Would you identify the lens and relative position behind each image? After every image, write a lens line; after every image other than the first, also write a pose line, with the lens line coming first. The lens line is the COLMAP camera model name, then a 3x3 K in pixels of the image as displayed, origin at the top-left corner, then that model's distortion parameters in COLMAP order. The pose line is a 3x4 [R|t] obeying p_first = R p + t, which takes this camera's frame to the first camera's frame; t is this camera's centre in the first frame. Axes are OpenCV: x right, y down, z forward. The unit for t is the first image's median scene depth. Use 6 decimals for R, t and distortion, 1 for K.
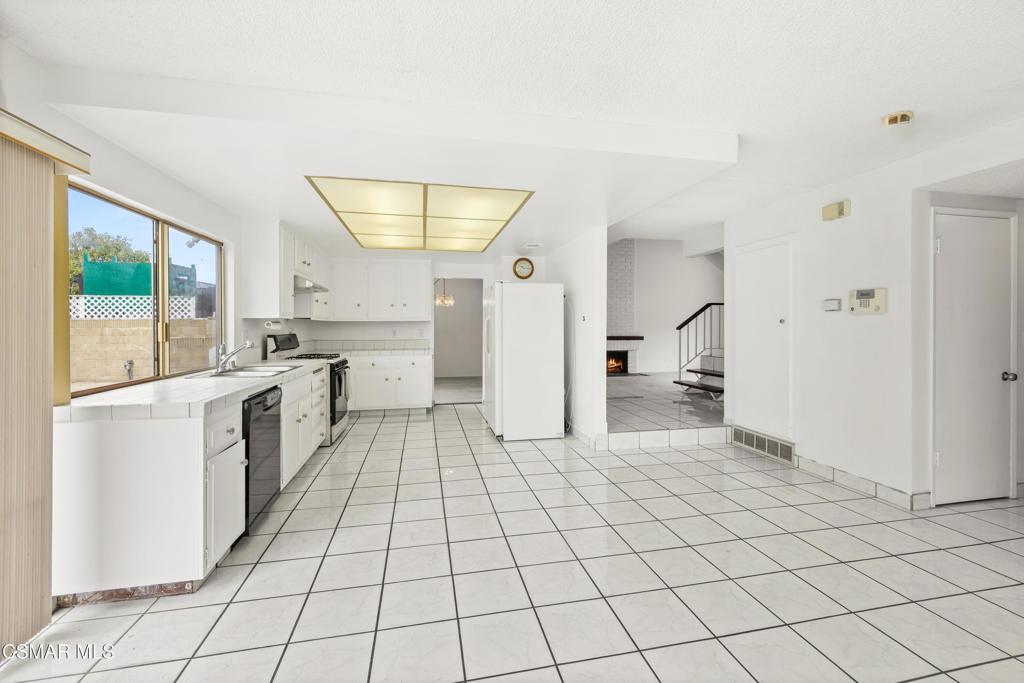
lens RADIAL K [[439.7, 0, 516.7], [0, 439.7, 324.8], [0, 0, 1]] dist [0.000673, 0.000123]
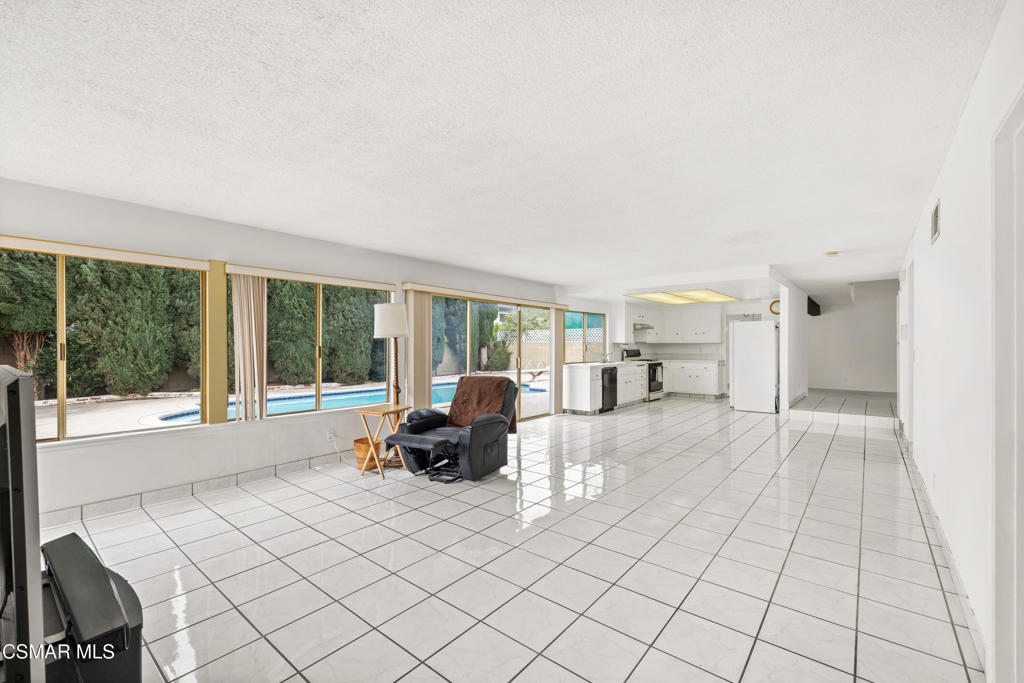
lens RADIAL K [[432.8, 0, 507.7], [0, 432.8, 336.1], [0, 0, 1]] dist [0.000140, 0.000002]
pose [[0.618314, -0.016224, -0.785764, 0.813624], [0.002402, 0.999821, -0.018754, -0.007637], [0.785927, 0.009708, 0.618243, -0.853981]]
